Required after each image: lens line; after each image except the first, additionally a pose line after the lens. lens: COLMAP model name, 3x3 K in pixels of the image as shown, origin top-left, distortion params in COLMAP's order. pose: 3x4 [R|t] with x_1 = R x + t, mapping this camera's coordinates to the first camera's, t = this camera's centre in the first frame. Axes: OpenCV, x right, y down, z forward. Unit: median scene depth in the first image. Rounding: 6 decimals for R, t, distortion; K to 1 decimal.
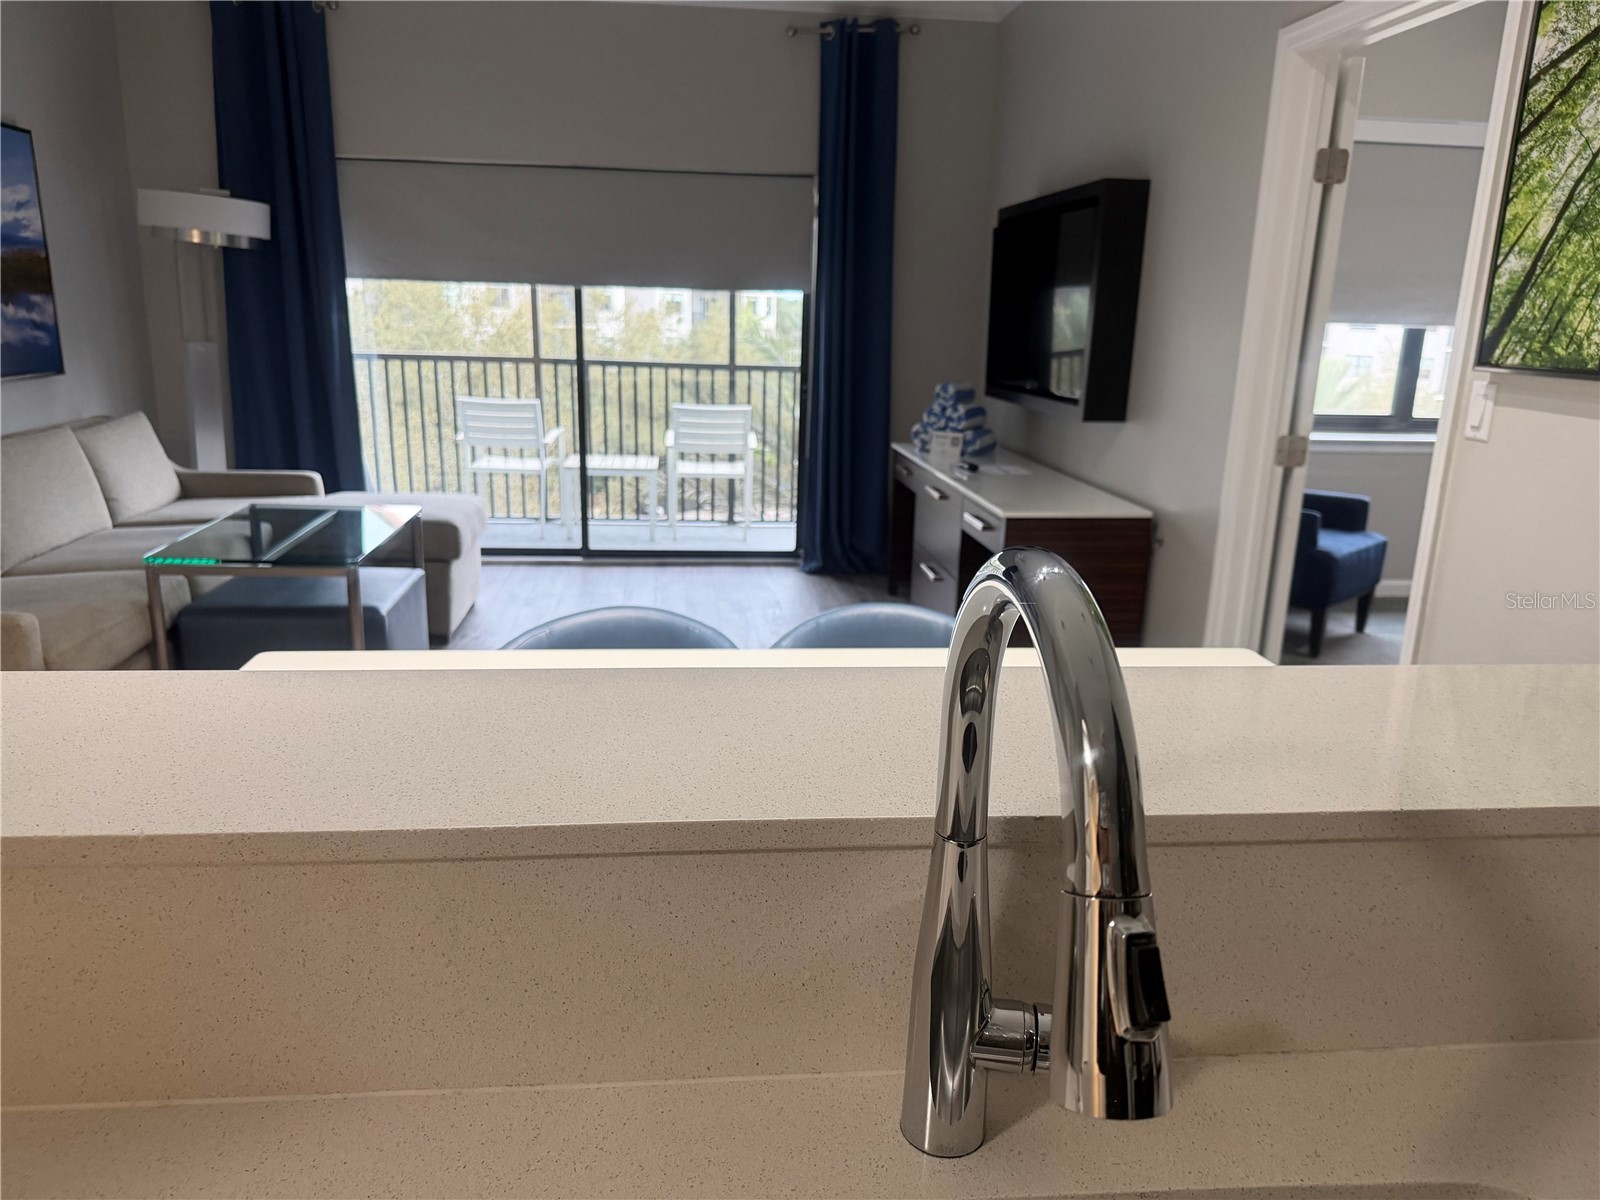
lens RADIAL K [[1117.0, 0, 800.2], [0, 1117.0, 611.7], [0, 0, 1]] dist [0.054002, -0.065771]
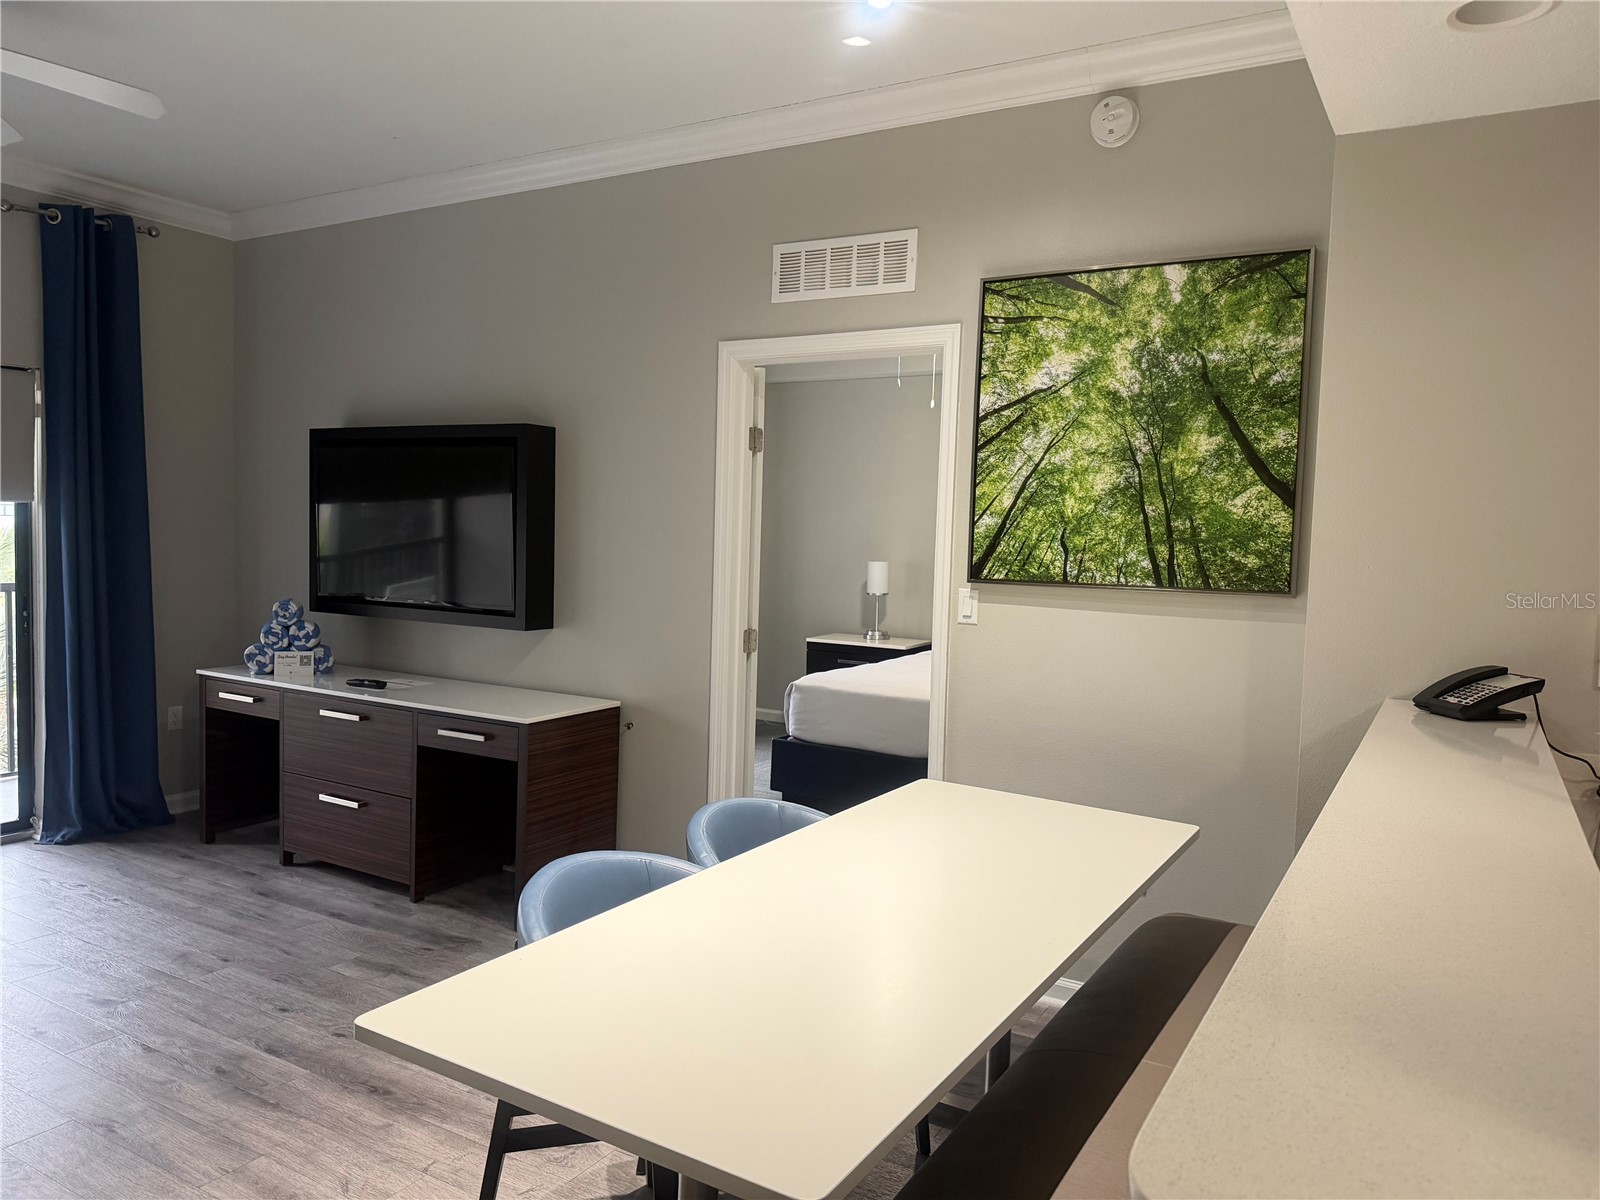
lens RADIAL K [[1117.0, 0, 789.5], [0, 1117.0, 599.6], [0, 0, 1]] dist [0.054002, -0.065771]
pose [[0.600438, -0.060307, 0.797394, -0.368323], [0.194870, 0.978127, -0.072761, -0.053117], [-0.775564, 0.199077, 0.599056, 0.102622]]
